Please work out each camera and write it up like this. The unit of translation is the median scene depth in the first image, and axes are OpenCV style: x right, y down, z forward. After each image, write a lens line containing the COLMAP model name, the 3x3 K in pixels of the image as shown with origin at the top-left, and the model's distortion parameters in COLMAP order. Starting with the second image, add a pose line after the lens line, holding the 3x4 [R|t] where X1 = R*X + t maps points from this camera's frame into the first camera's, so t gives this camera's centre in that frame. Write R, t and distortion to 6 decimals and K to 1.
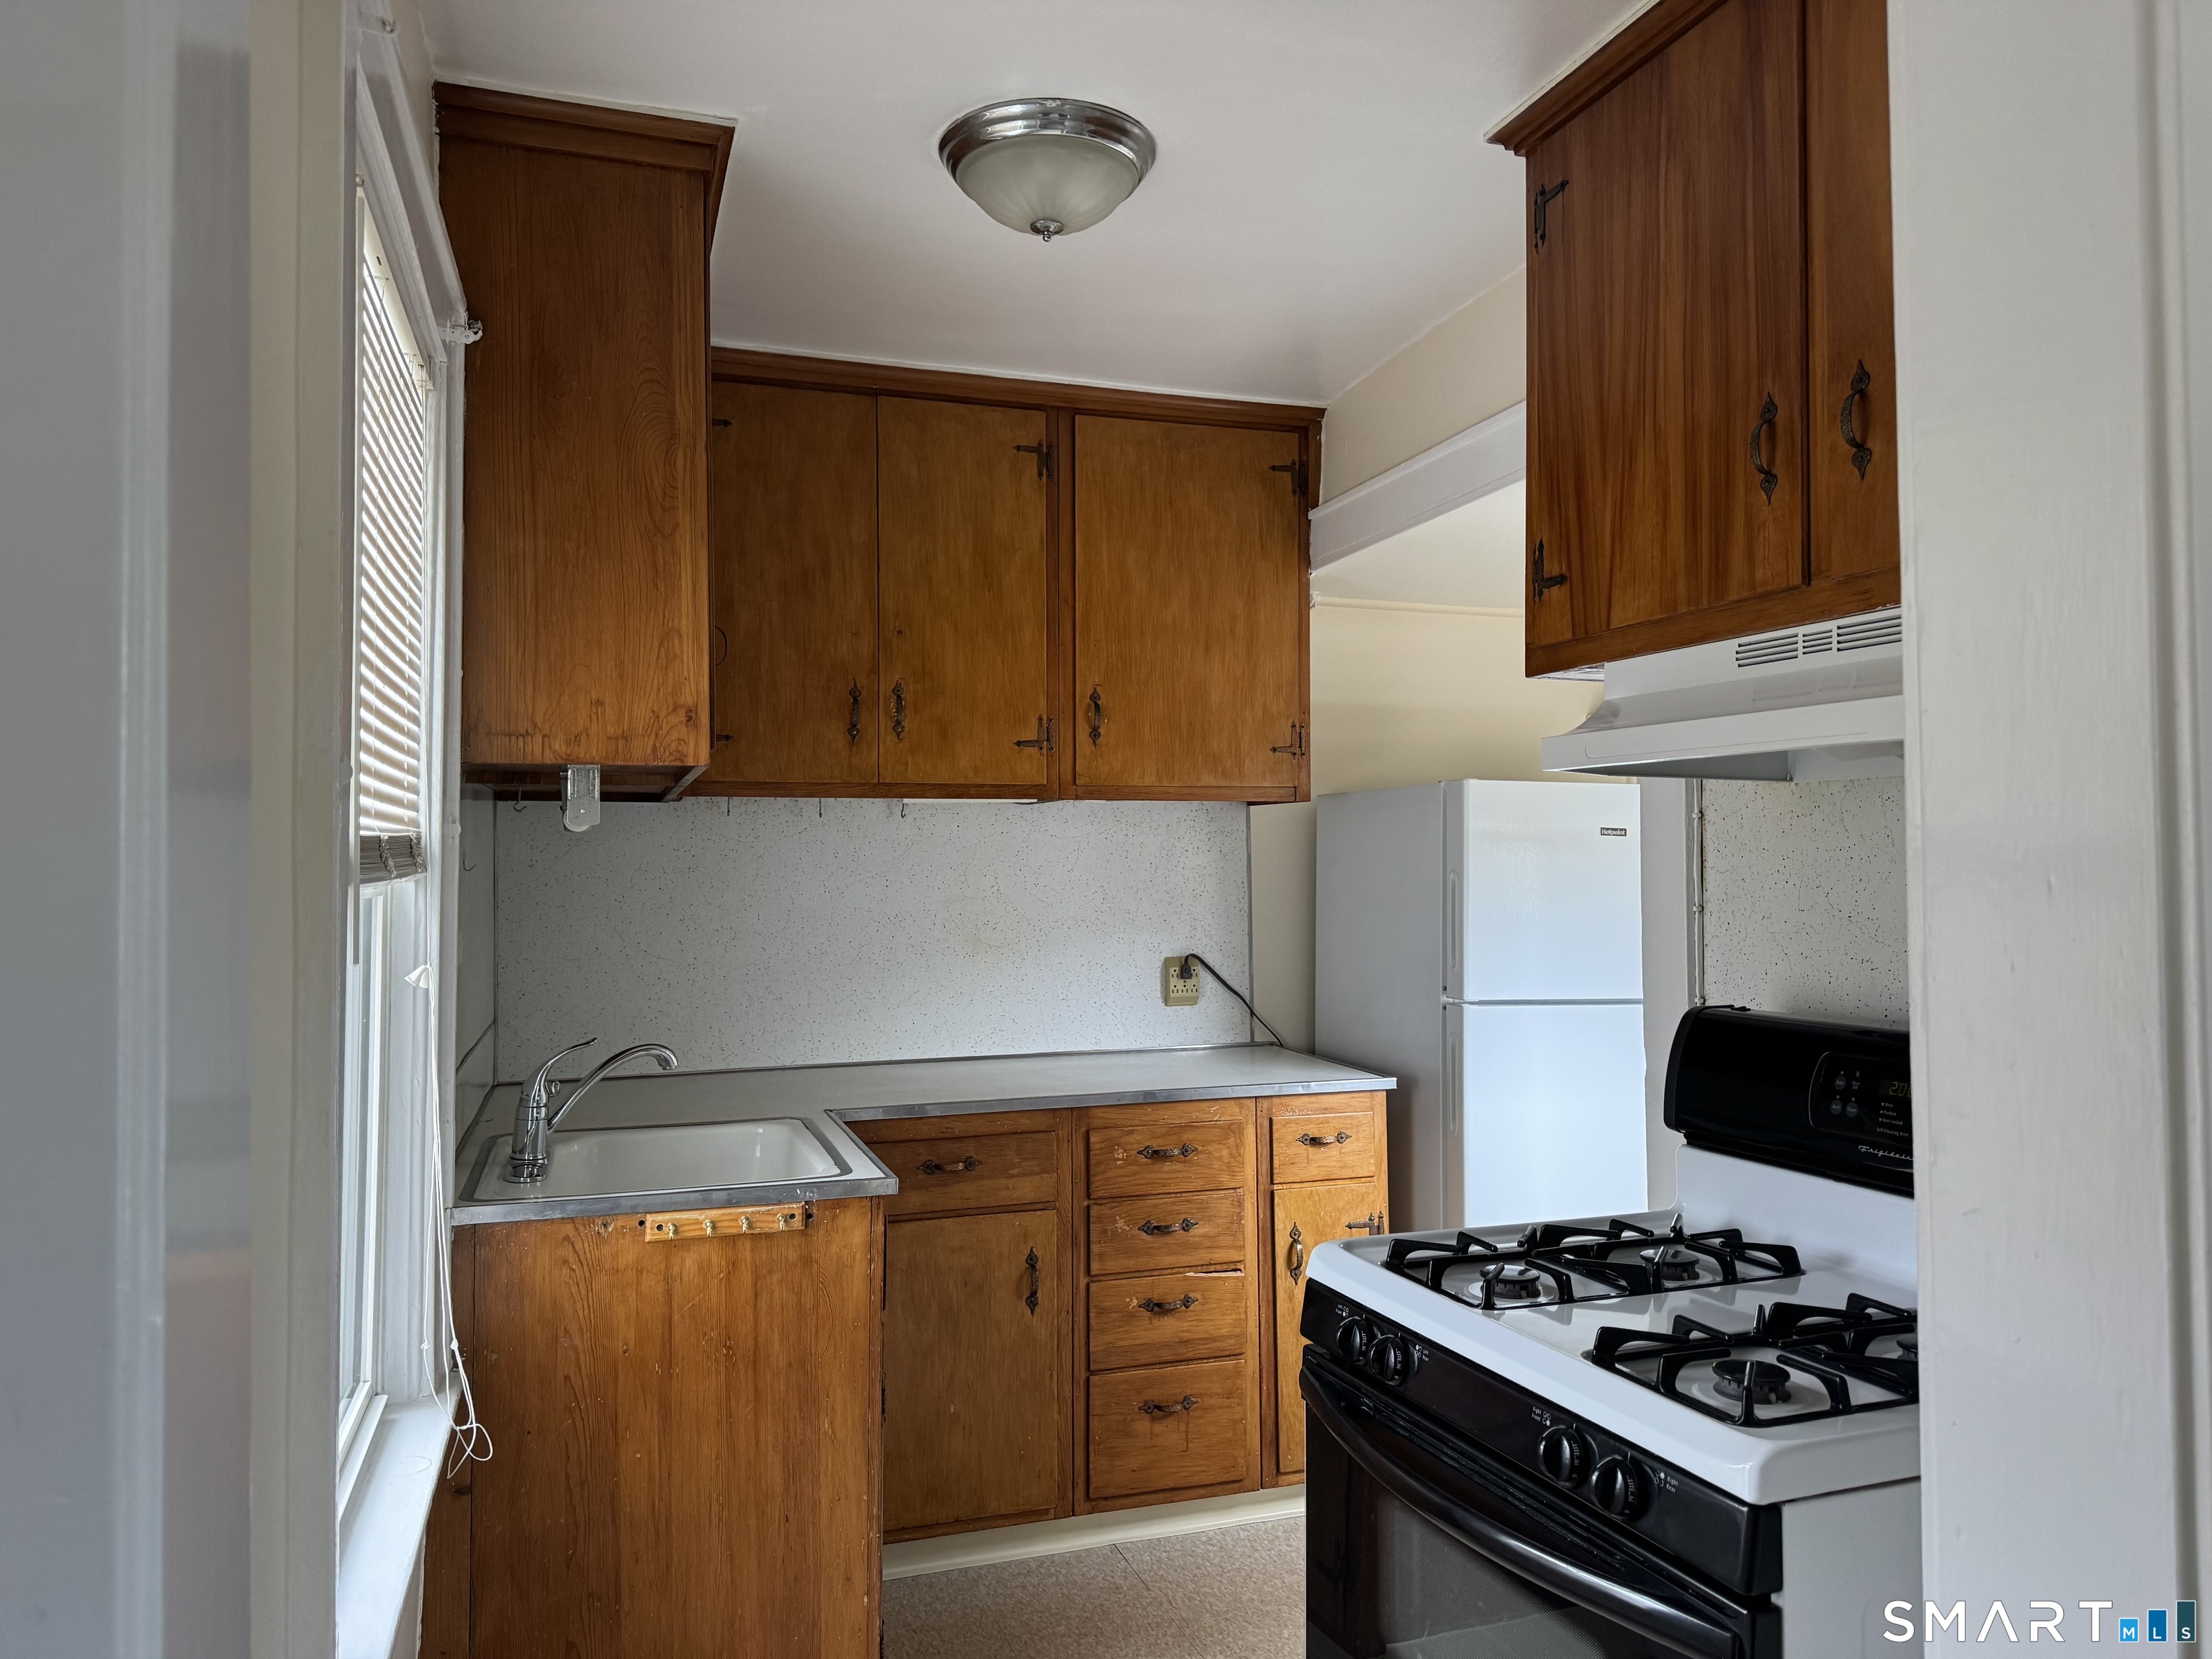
lens RADIAL K [[1556.2, 0, 1113.4], [0, 1556.2, 813.9], [0, 0, 1]] dist [0.006068, -0.011537]
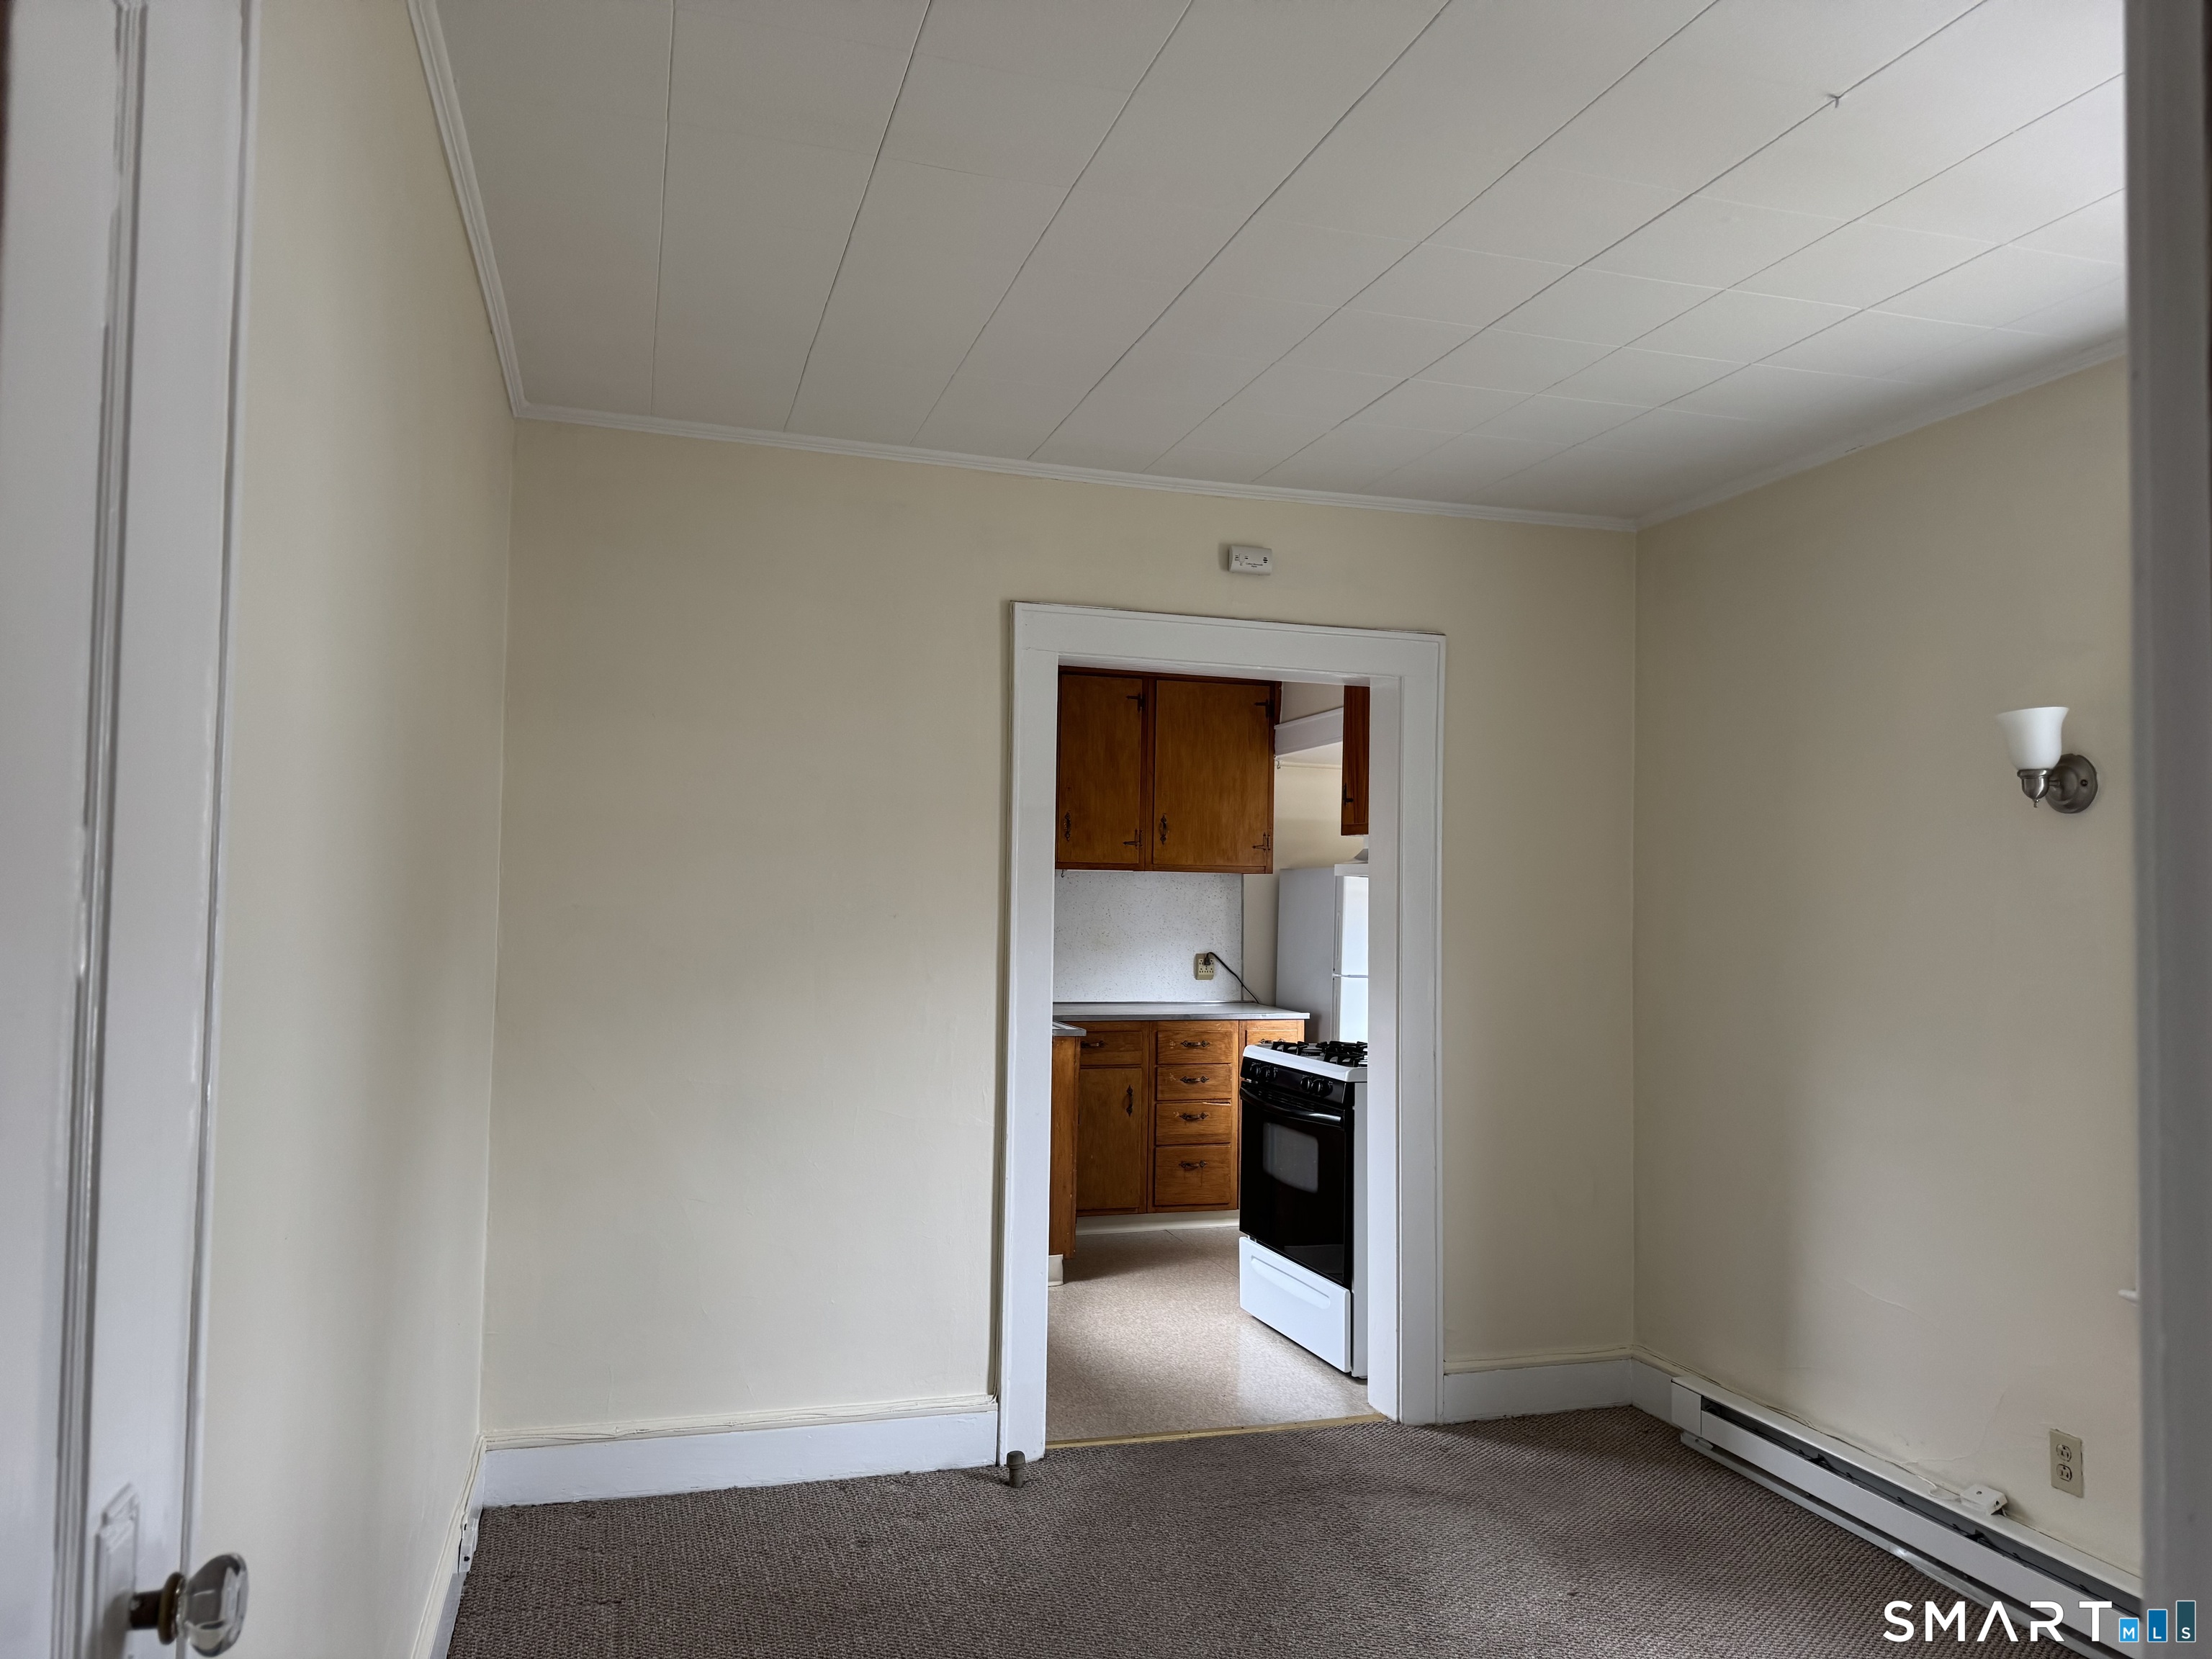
lens RADIAL K [[1556.2, 0, 1102.1], [0, 1556.2, 834.2], [0, 0, 1]] dist [0.006068, -0.011537]
pose [[0.999274, 0.021043, -0.031772, -0.028317], [-0.021270, 0.999750, -0.006830, -0.044147], [0.031620, 0.007501, 0.999472, -1.051762]]
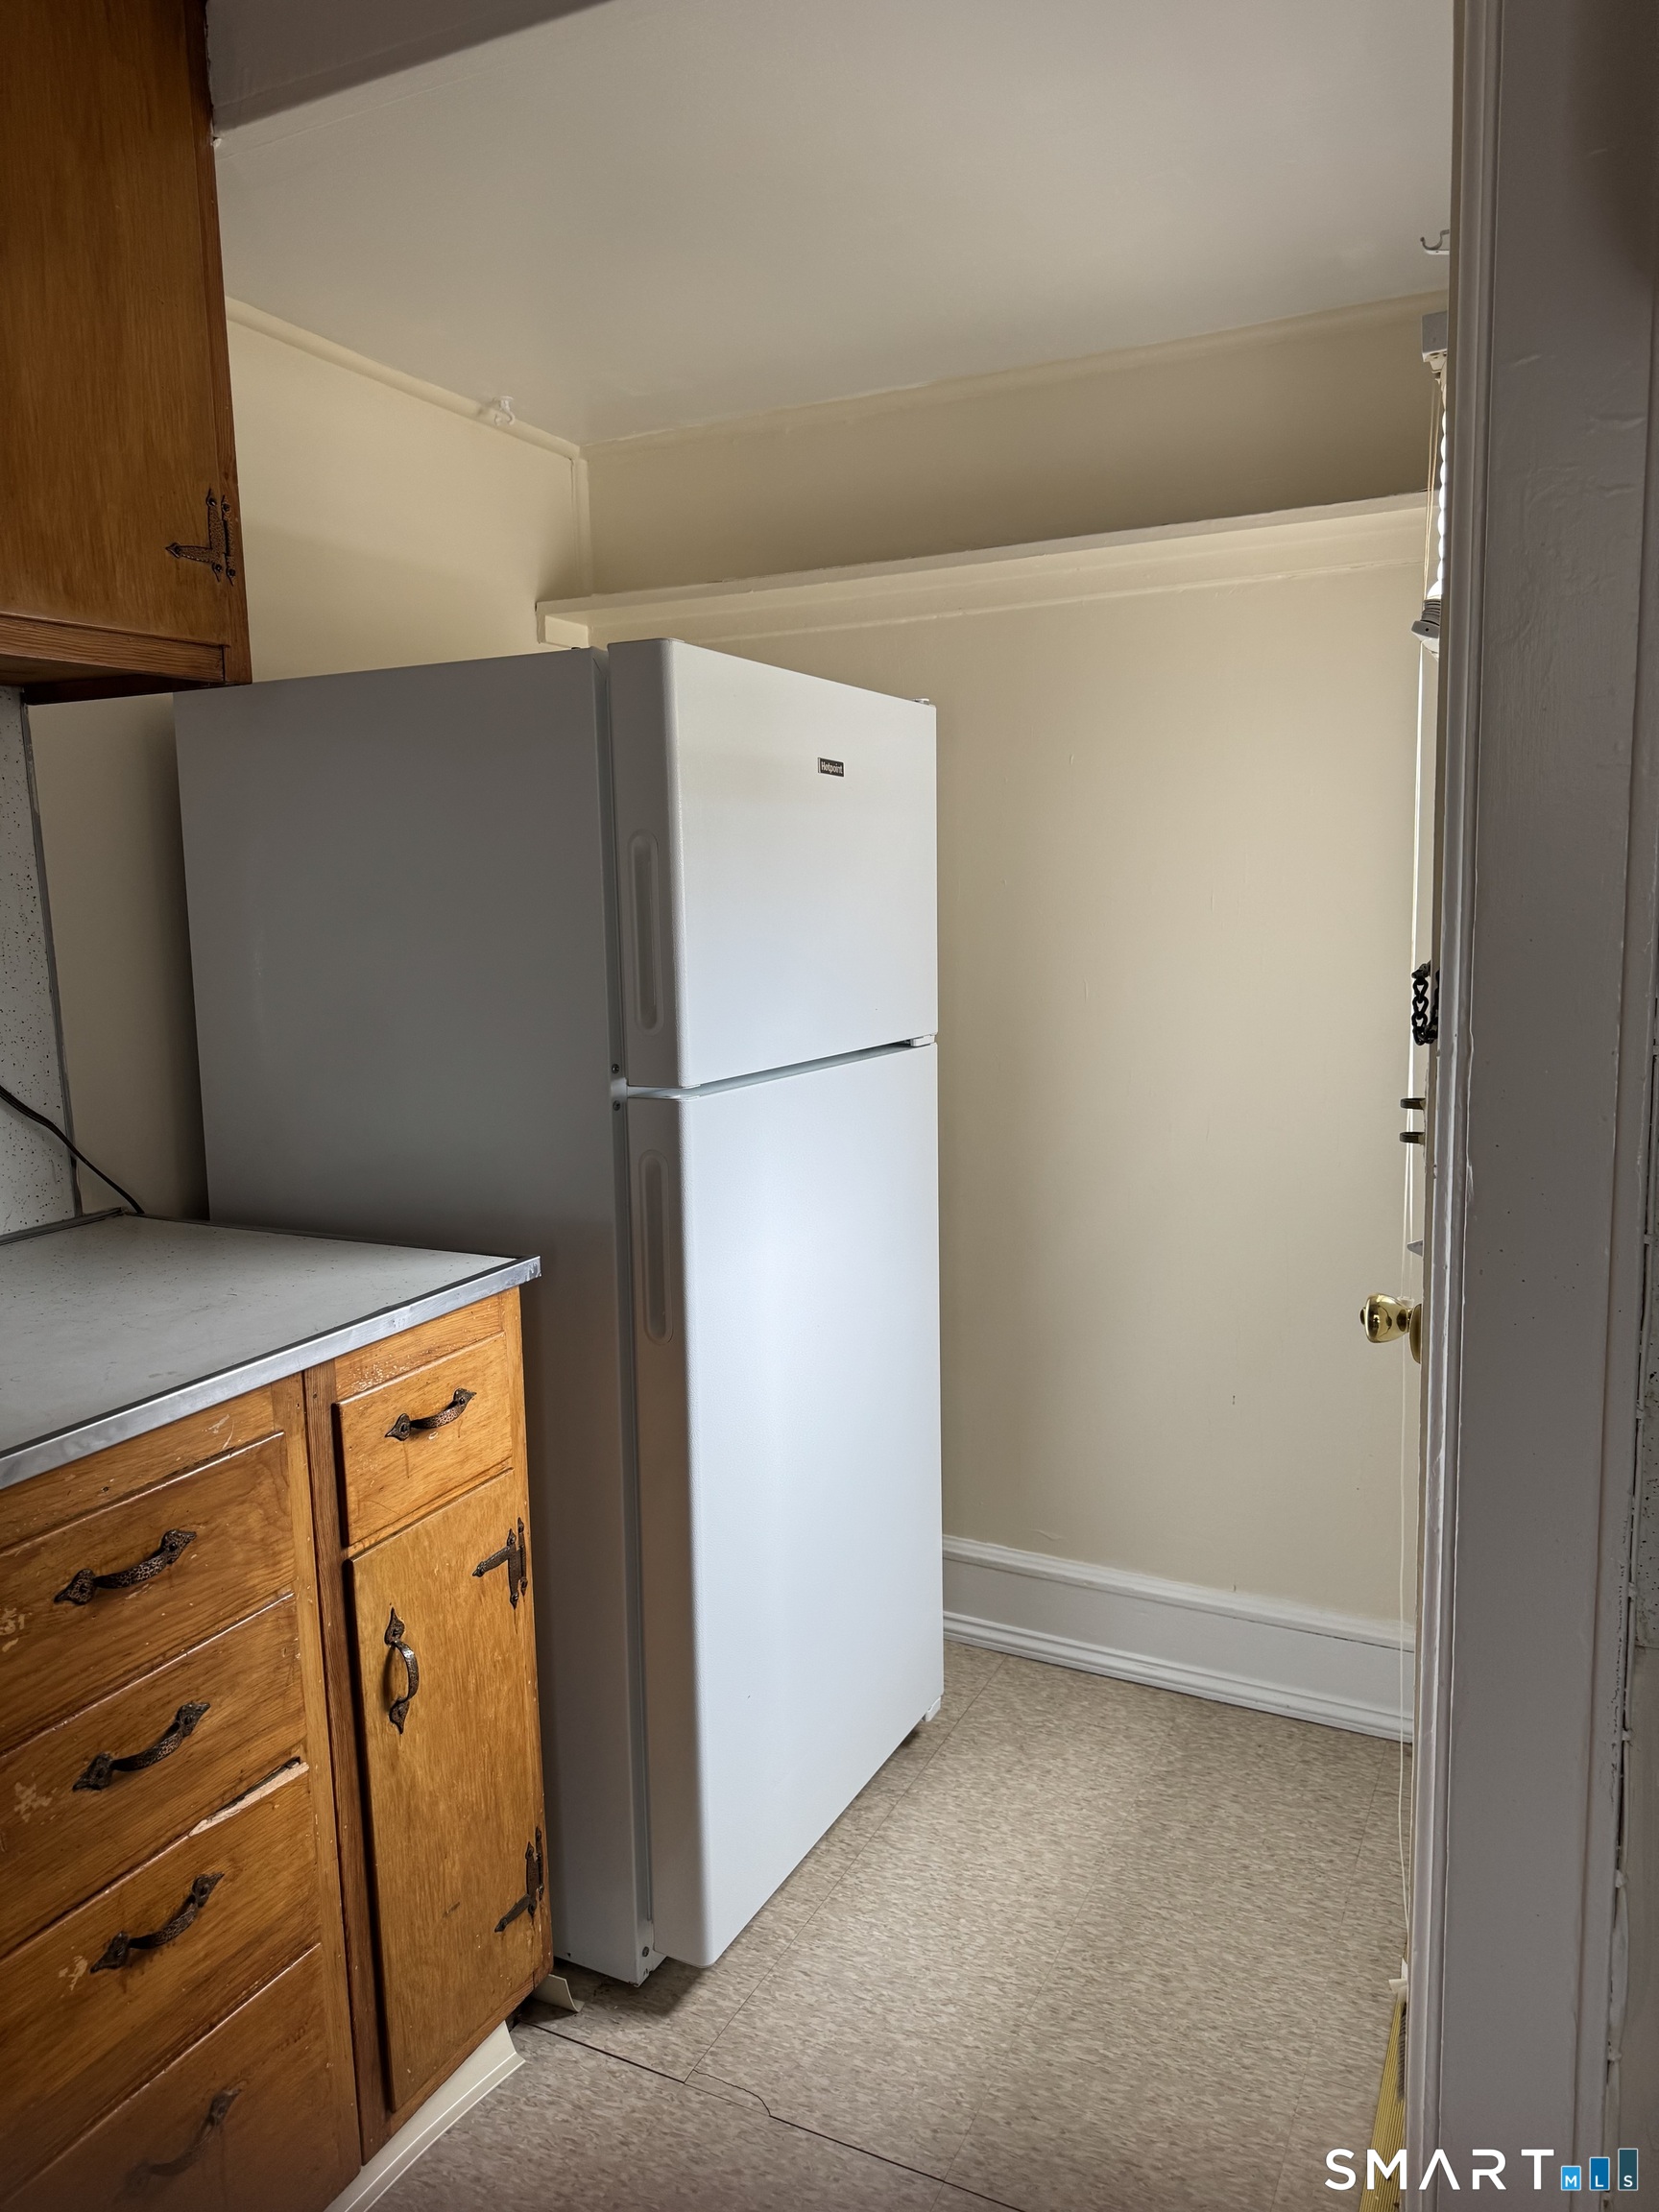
lens RADIAL K [[1556.2, 0, 835.9], [0, 1556.2, 1105.3], [0, 0, 1]] dist [0.006068, -0.011537]
pose [[0.698406, -0.120228, 0.705531, -0.096771], [0.001337, 0.986007, 0.166700, 0.040663], [-0.715700, -0.115481, 0.688794, 0.607431]]
